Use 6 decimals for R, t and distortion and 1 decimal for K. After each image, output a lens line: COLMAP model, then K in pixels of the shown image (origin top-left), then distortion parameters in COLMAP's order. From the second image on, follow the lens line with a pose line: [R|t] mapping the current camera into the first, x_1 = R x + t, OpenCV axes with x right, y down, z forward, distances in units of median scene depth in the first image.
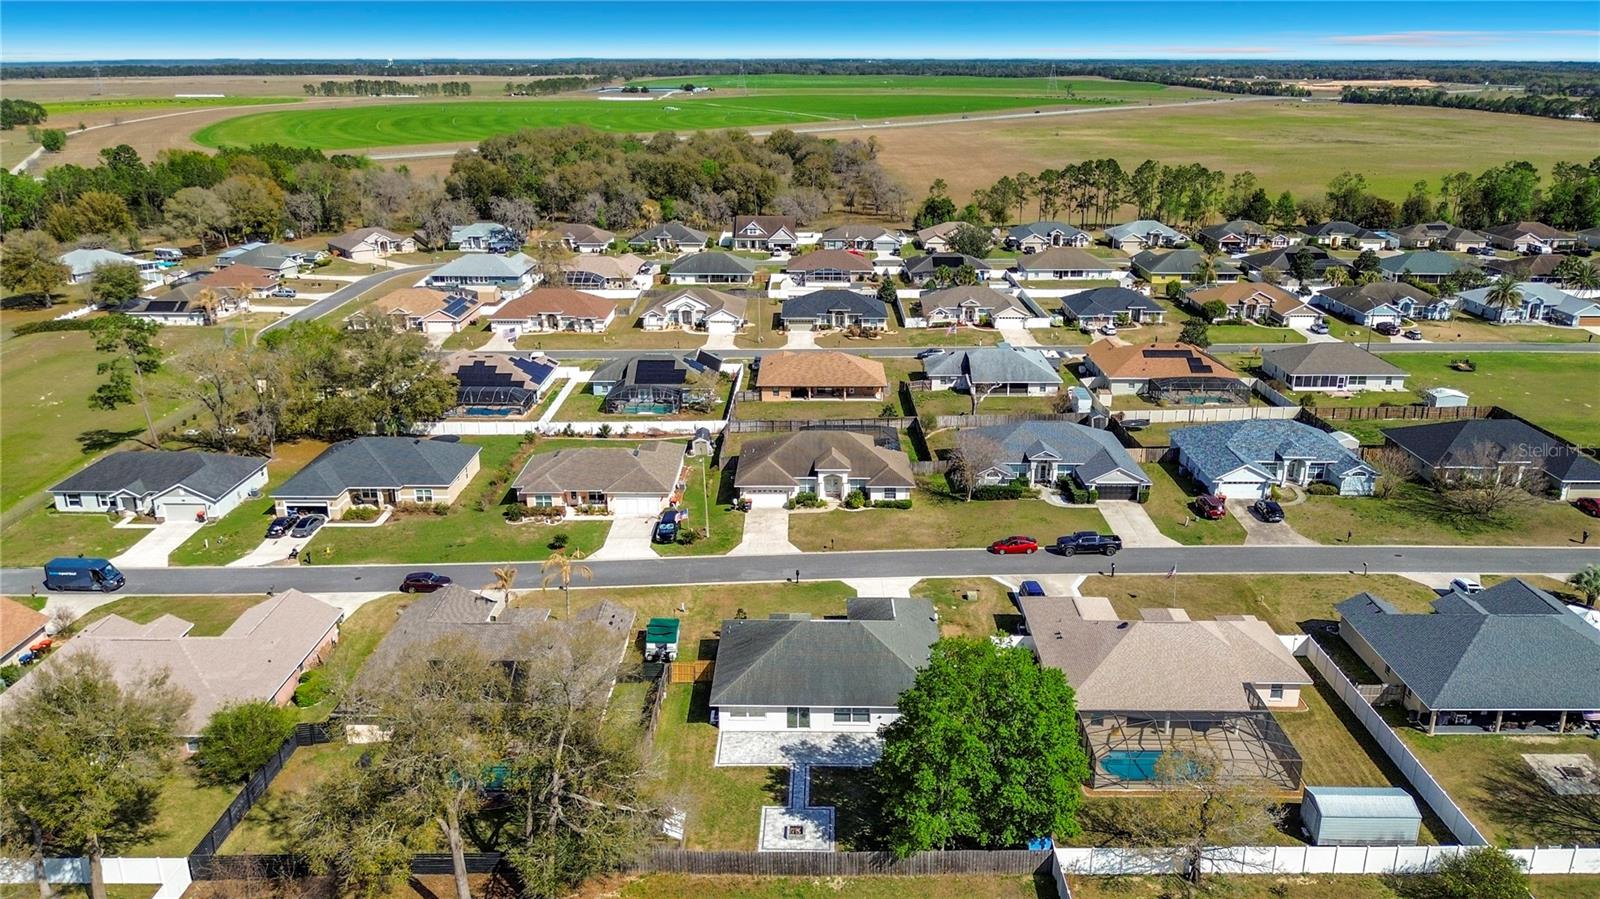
lens RADIAL K [[1176.1, 0, 800.0], [0, 1176.1, 449.5], [0, 0, 1]] dist [0.021115, -0.066593]
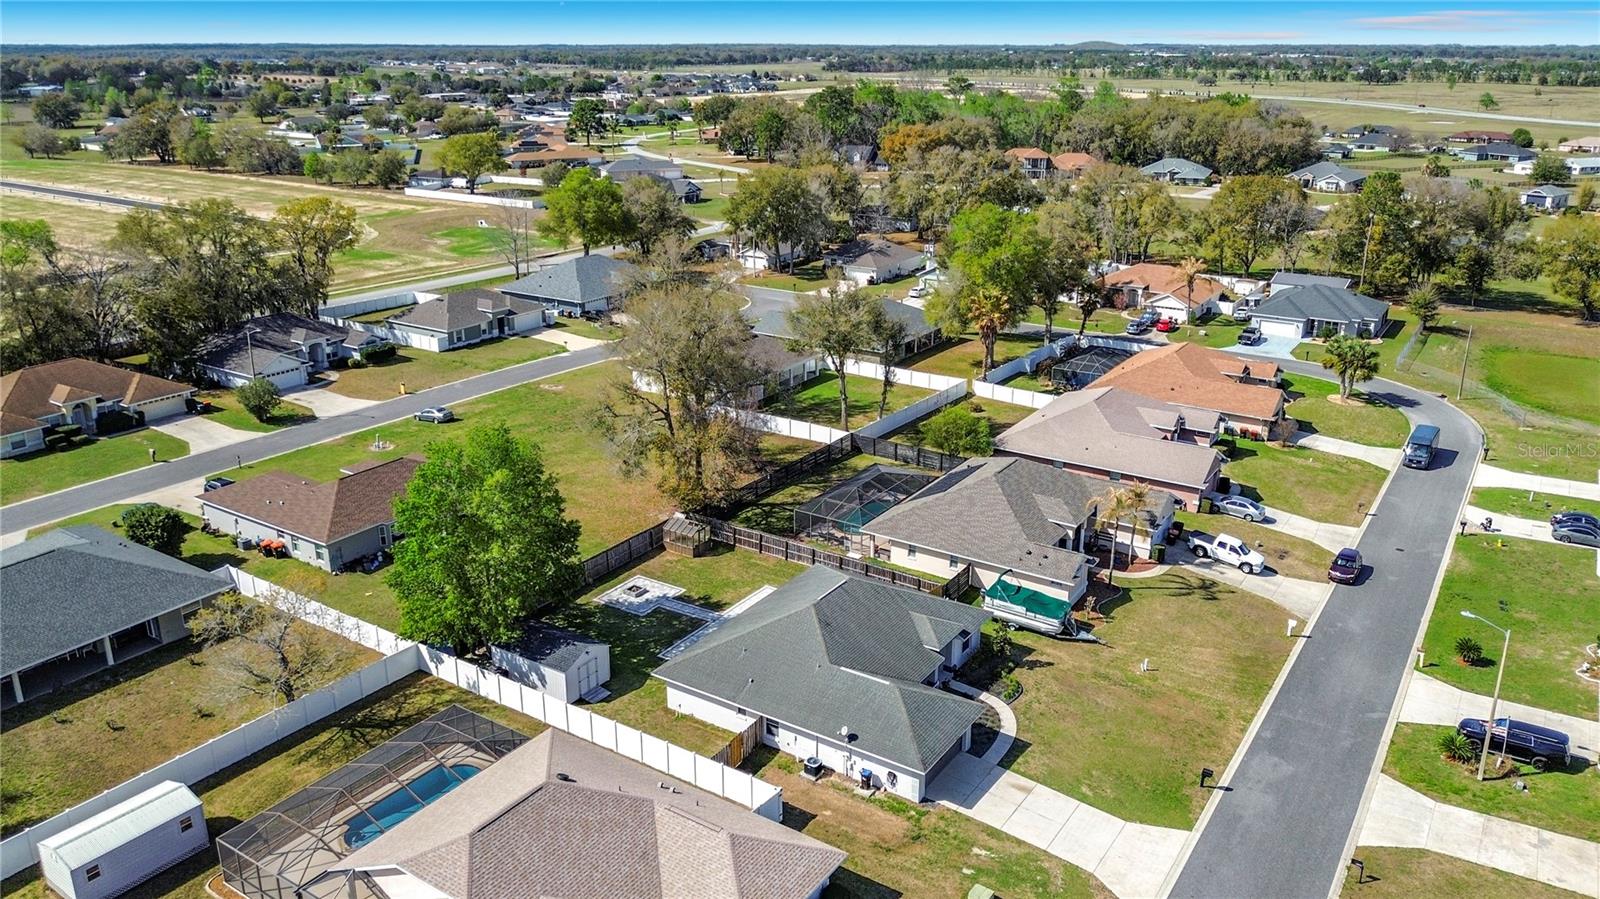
lens RADIAL K [[1147.7, 0, 800.0], [0, 1147.7, 449.5], [0, 0, 1]] dist [0.042385, -0.066961]
pose [[-0.542269, 0.276826, -0.793292, 0.419645], [-0.265284, 0.839456, 0.474276, -0.196785], [0.797226, 0.467633, -0.381773, 0.838212]]
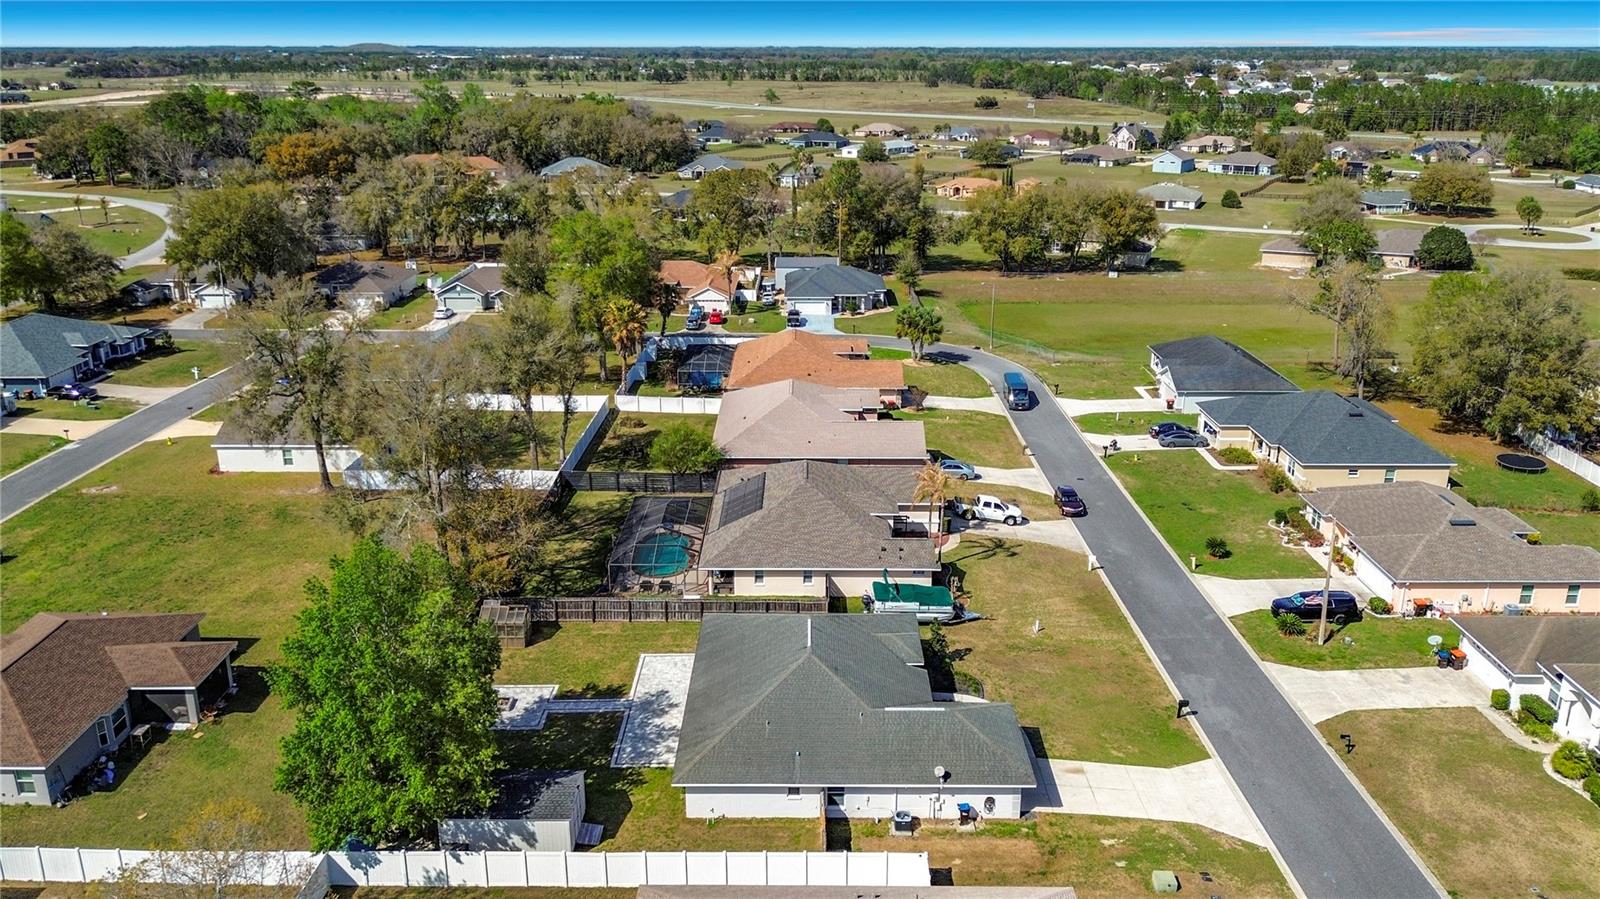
lens RADIAL K [[1147.7, 0, 800.0], [0, 1147.7, 449.5], [0, 0, 1]] dist [0.042385, -0.066961]
pose [[-0.001086, 0.328286, -0.944578, 0.443494], [-0.314561, 0.896517, 0.311944, -0.117324], [0.949237, 0.297466, 0.102292, 0.606006]]
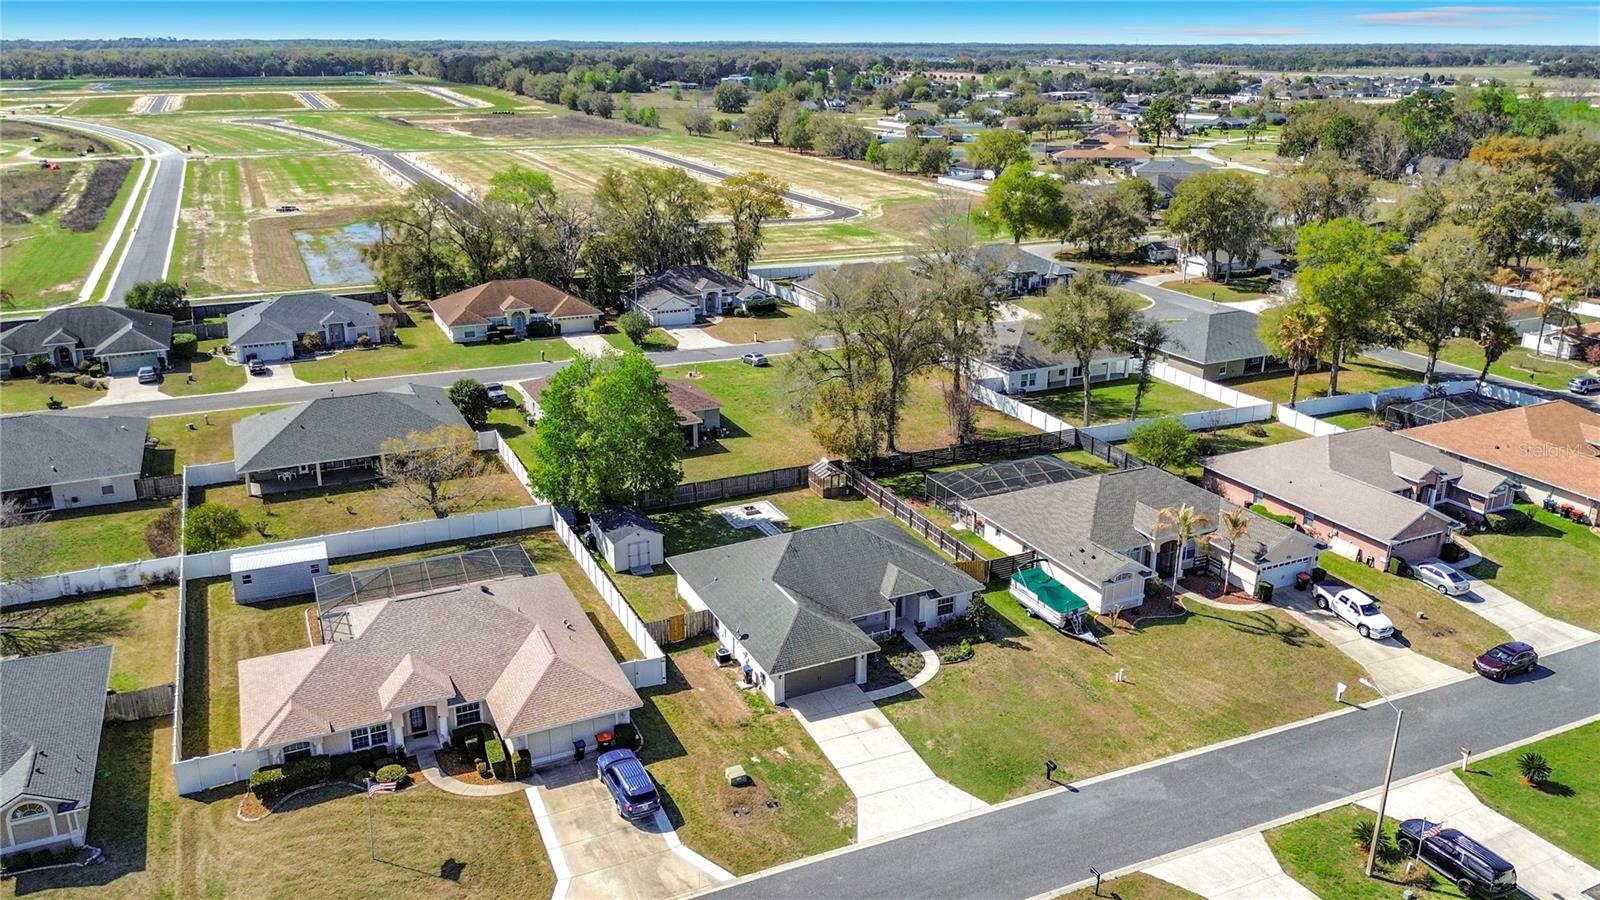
lens RADIAL K [[1147.7, 0, 800.0], [0, 1147.7, 450.0], [0, 0, 1]] dist [0.042385, -0.066961]
pose [[-0.896269, 0.143101, -0.419791, 0.268296], [-0.144327, 0.800891, 0.581157, -0.271400], [0.419371, 0.581460, -0.697160, 1.061825]]
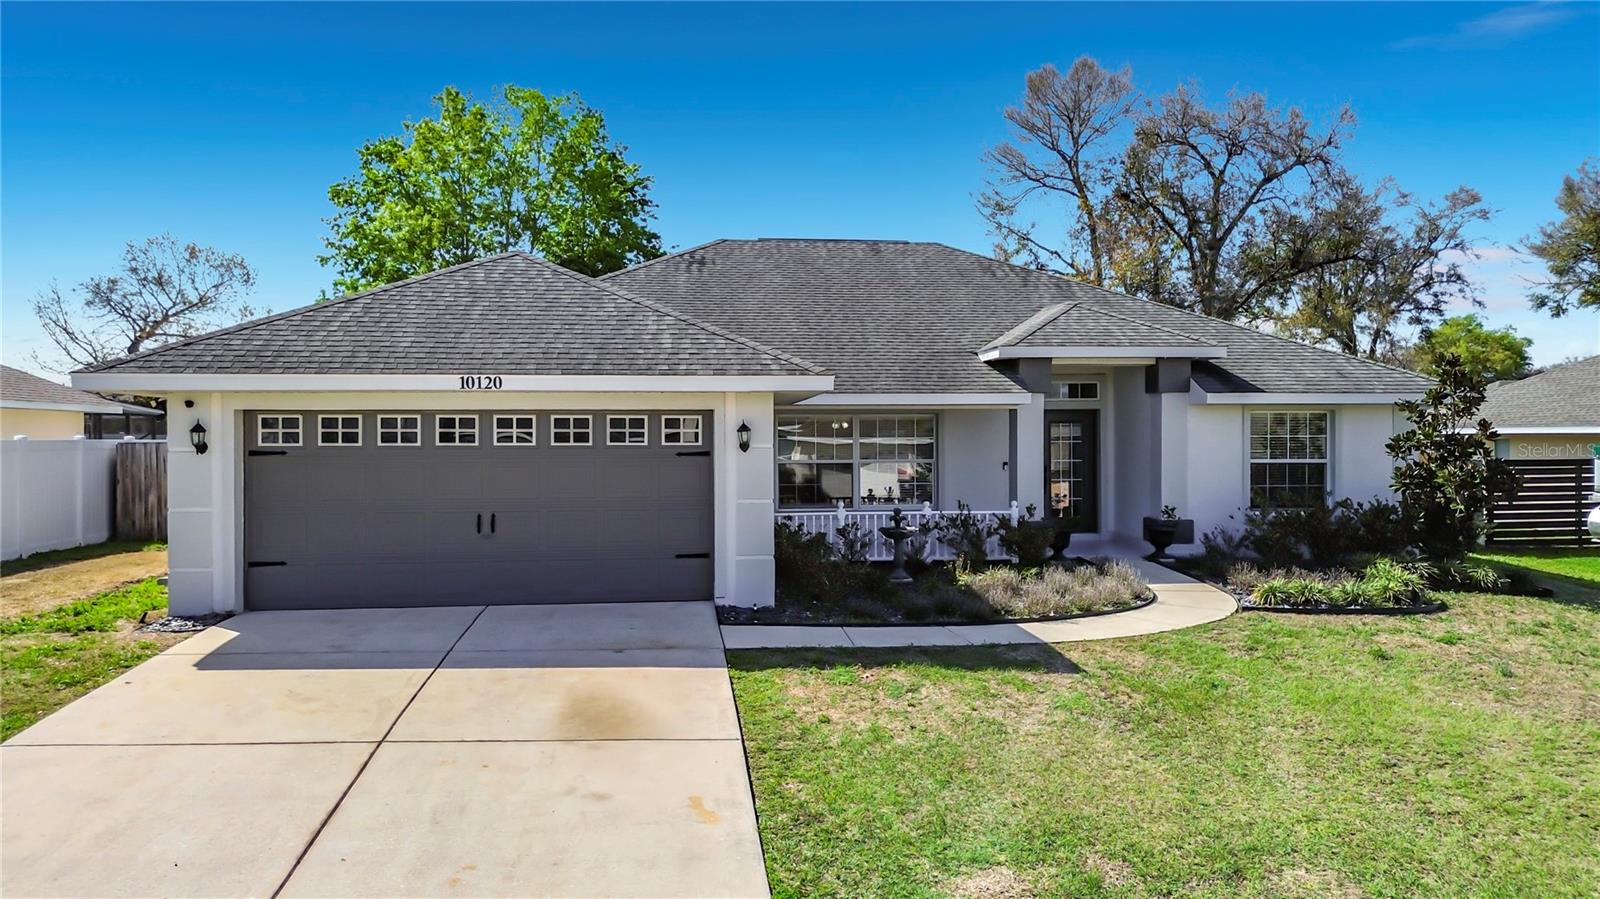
lens RADIAL K [[1147.7, 0, 800.0], [0, 1147.7, 449.5], [0, 0, 1]] dist [0.042385, -0.066961]
pose [[-0.992760, 0.007139, -0.119906, 0.044160], [-0.031517, 0.947778, 0.317370, 0.072238], [0.115910, 0.318851, -0.940691, 0.856002]]
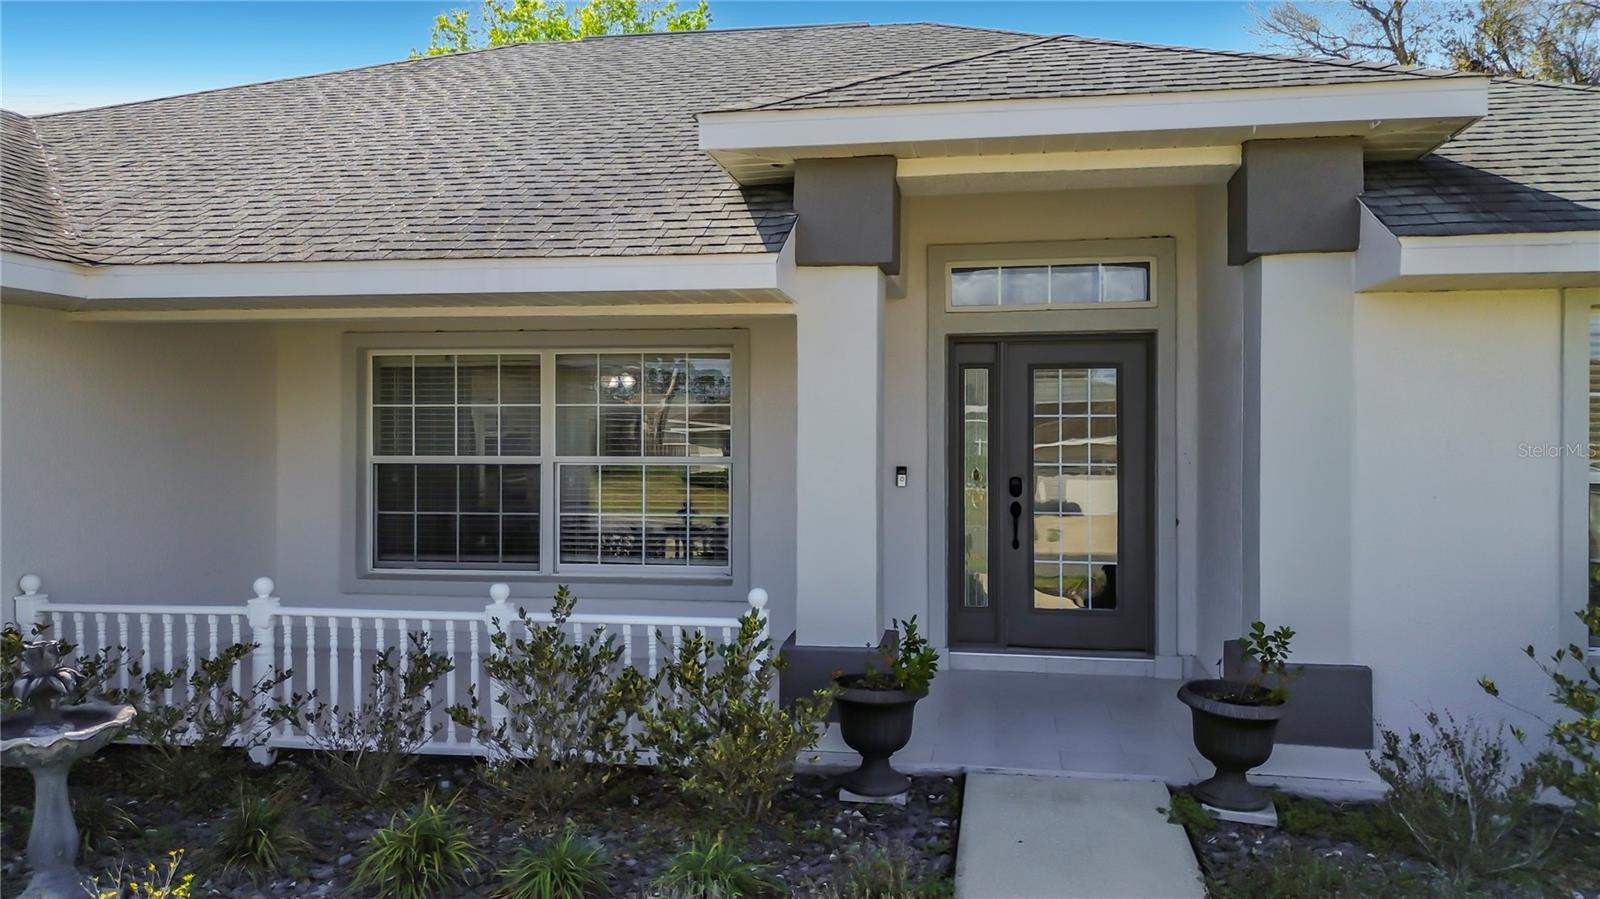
lens RADIAL K [[1173.7, 0, 838.0], [0, 1173.7, 443.4], [0, 0, 1]] dist [0.037718, -0.001739]
pose [[-0.991065, -0.001911, 0.133365, -0.003883], [0.041581, 0.945640, 0.322546, 0.098996], [-0.126732, 0.325210, -0.937111, 0.777436]]
